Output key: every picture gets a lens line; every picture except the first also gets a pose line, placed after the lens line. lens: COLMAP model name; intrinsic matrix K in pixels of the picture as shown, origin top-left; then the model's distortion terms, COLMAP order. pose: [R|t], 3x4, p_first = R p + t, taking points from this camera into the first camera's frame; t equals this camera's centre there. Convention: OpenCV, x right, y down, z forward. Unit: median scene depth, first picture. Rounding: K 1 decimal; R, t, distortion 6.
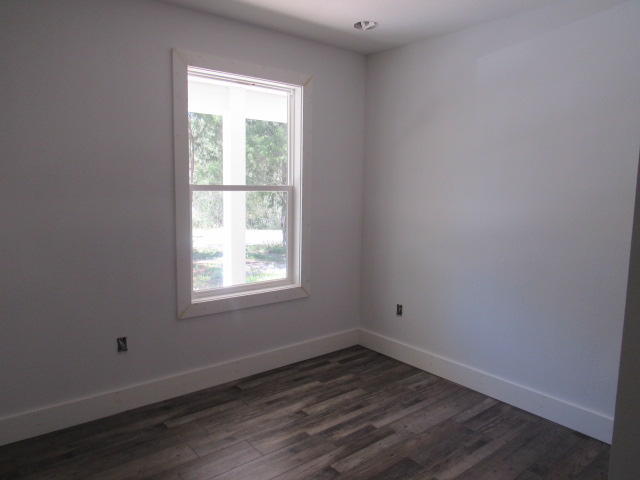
lens RADIAL K [[458.1, 0, 320.0], [0, 458.1, 240.0], [0, 0, 1]] dist [-0.020544, -0.001616]
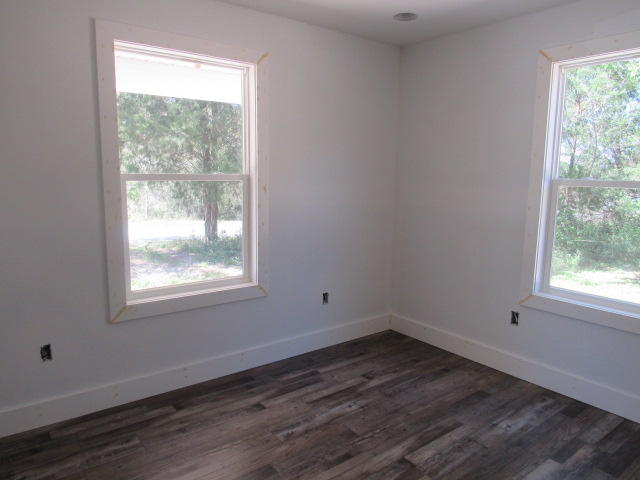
lens RADIAL K [[458.4, 0, 320.0], [0, 458.4, 240.0], [0, 0, 1]] dist [-0.008468, -0.001187]
pose [[0.999505, -0.002710, -0.031352, 0.114906], [0.003418, 0.999740, 0.022537, -0.008827], [0.031283, -0.022633, 0.999254, 0.095765]]
